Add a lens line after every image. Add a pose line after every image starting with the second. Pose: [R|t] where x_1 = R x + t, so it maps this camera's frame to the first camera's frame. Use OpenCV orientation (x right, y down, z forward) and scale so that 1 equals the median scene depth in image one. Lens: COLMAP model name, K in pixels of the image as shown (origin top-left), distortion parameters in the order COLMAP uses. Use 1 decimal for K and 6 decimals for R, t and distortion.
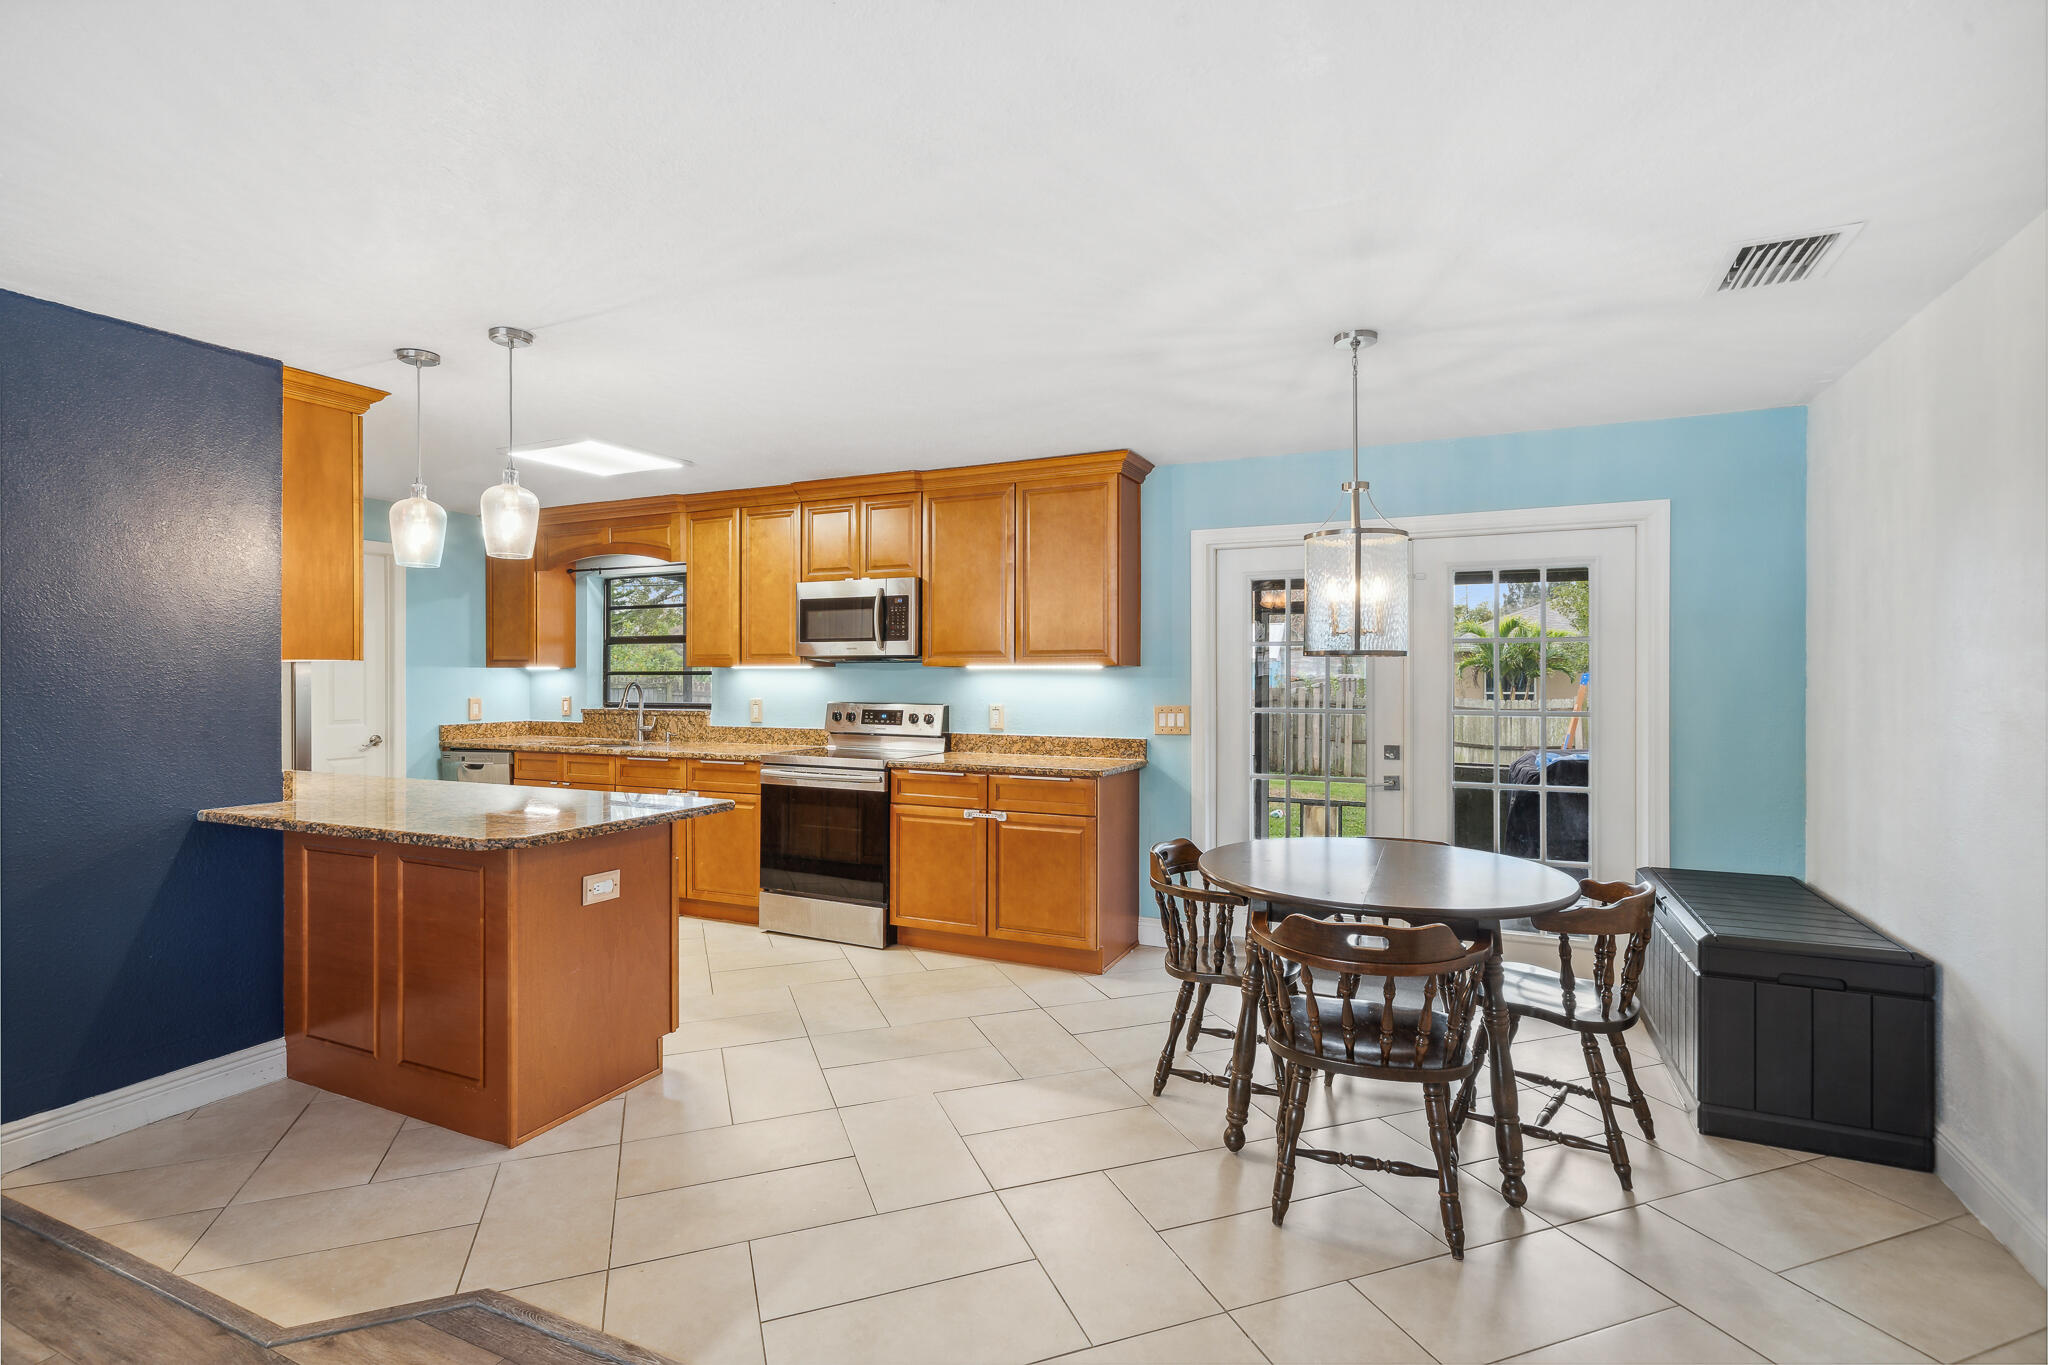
lens RADIAL K [[953.5, 0, 1016.0], [0, 953.5, 677.1], [0, 0, 1]] dist [0.002270, 0.000074]
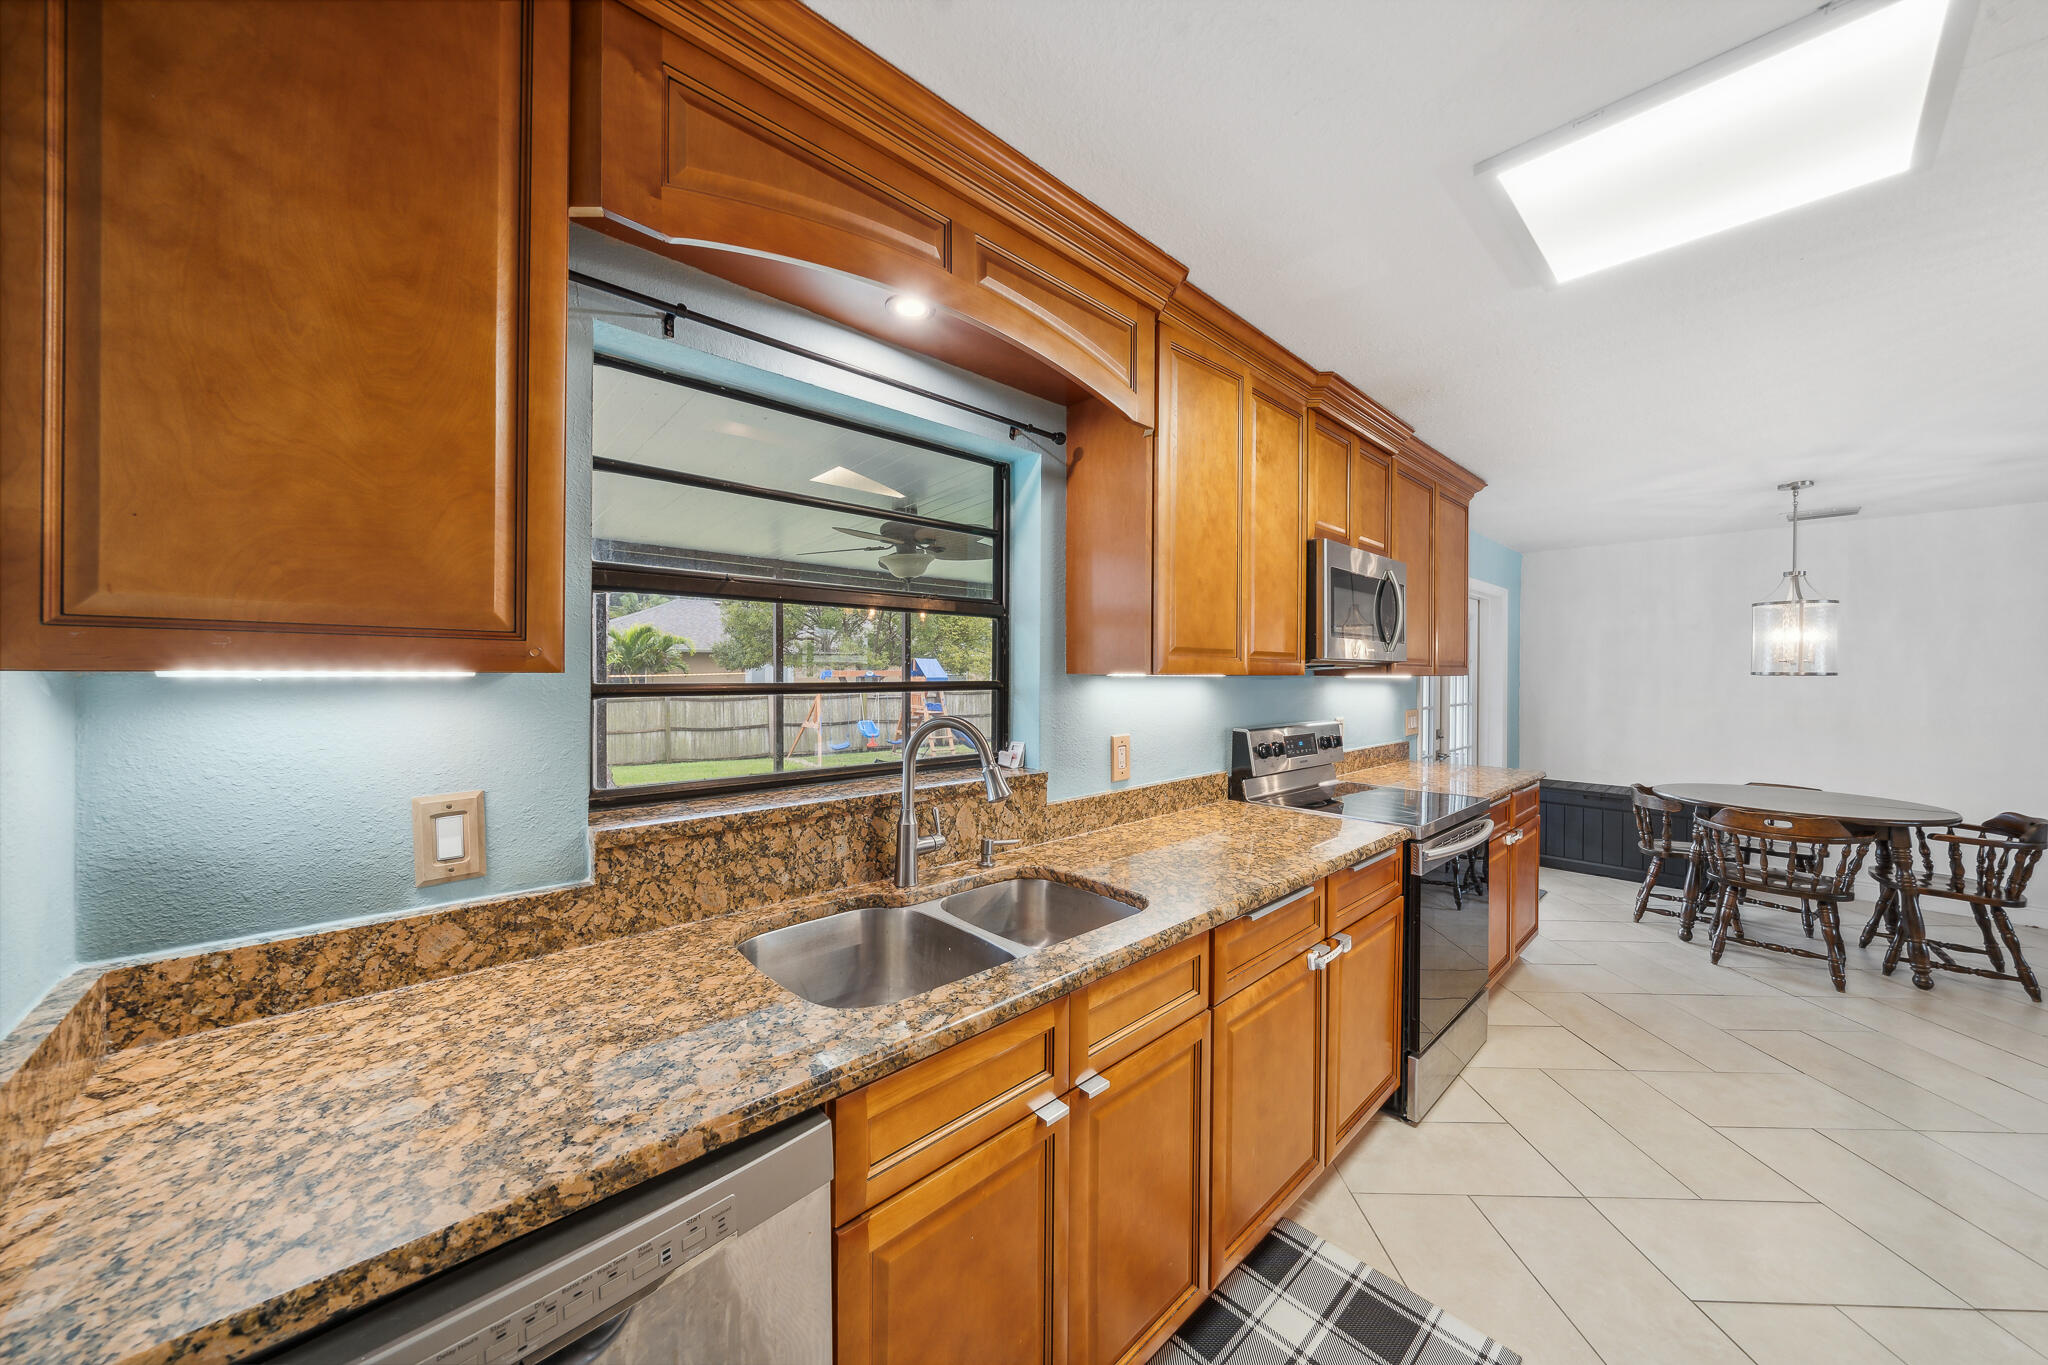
lens RADIAL K [[713.0, 0, 1025.2], [0, 713.0, 677.0], [0, 0, 1]] dist [-0.002054, 0.000598]
pose [[0.364545, -0.005936, 0.931167, -0.749997], [-0.005697, 0.999947, 0.008605, -0.013429], [-0.931168, -0.008442, 0.364492, 1.047328]]
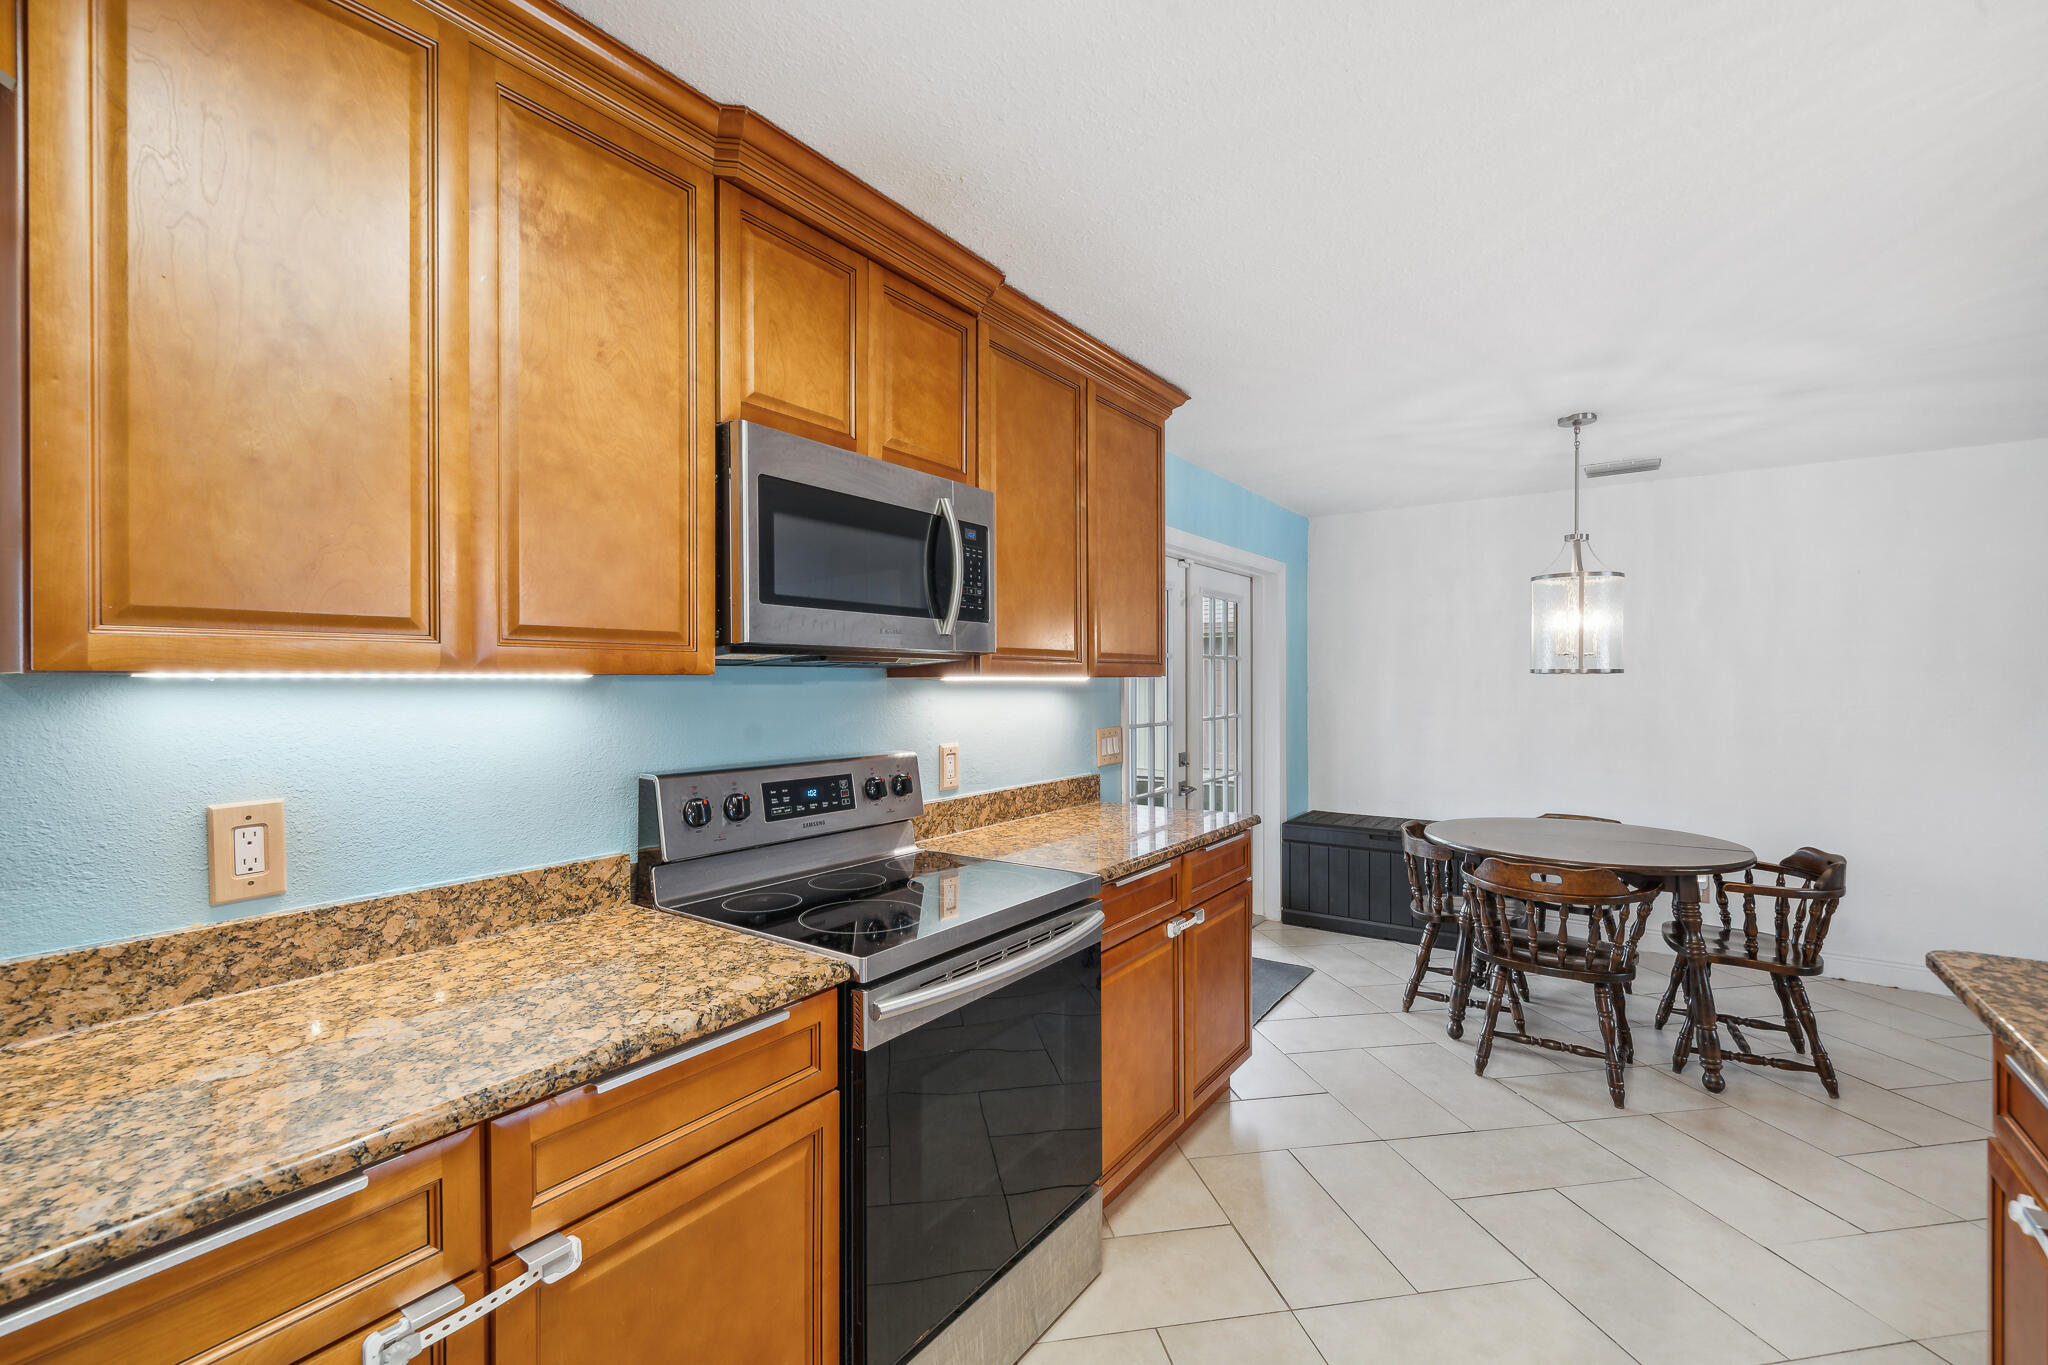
lens RADIAL K [[877.6, 0, 1028.0], [0, 877.6, 686.2], [0, 0, 1]] dist [0.001125, -0.000287]
pose [[0.177148, -0.008294, 0.984149, -0.528536], [0.001658, 0.999966, 0.008129, -0.009982], [-0.984183, 0.000191, 0.177156, 0.880475]]
